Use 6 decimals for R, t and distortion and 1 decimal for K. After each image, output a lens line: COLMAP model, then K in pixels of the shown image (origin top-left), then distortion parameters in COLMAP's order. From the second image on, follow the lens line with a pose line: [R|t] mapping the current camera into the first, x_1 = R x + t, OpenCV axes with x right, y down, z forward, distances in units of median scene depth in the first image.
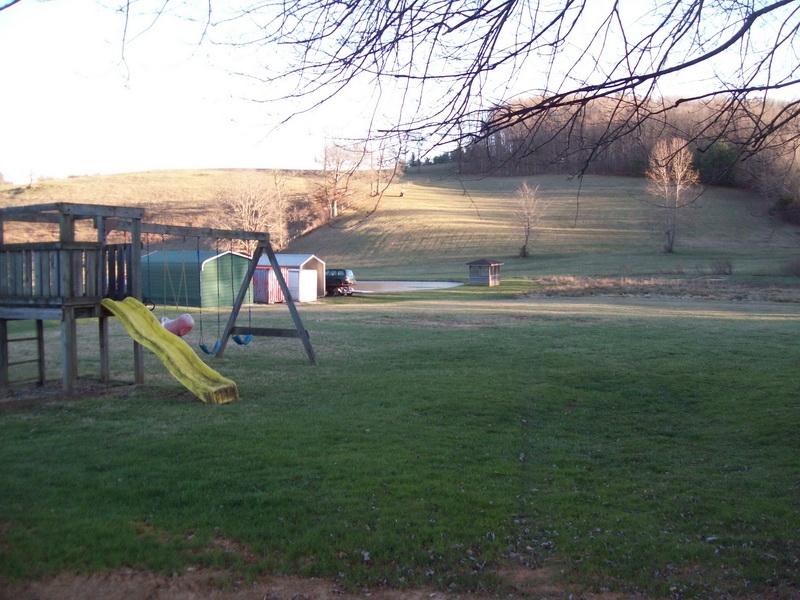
lens RADIAL K [[852.7, 0, 400.0], [0, 852.7, 300.0], [0, 0, 1]] dist [-0.205788, 0.205119]
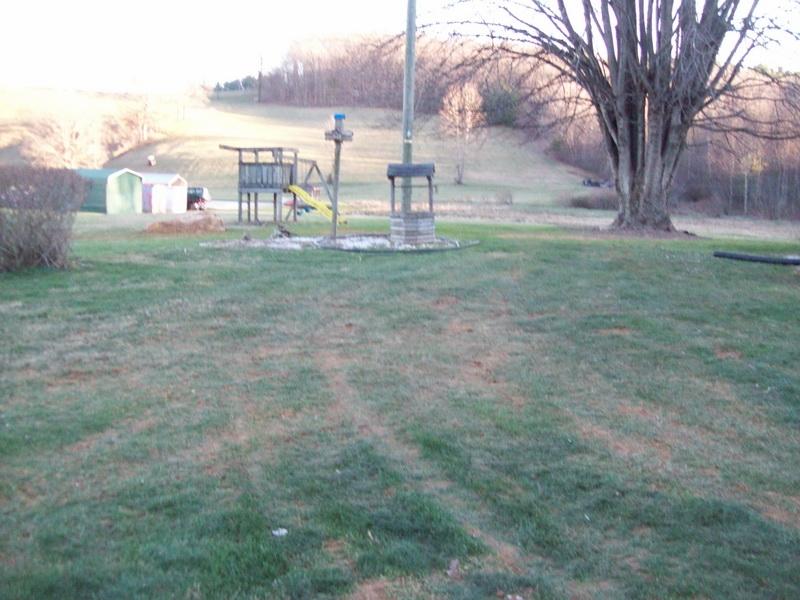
lens RADIAL K [[852.7, 0, 400.0], [0, 852.7, 300.0], [0, 0, 1]] dist [-0.205788, 0.205119]
pose [[0.967299, 0.004290, 0.253601, -0.042066], [-0.025671, 0.996378, 0.081062, 0.007877], [-0.252335, -0.084921, 0.963906, -0.095276]]
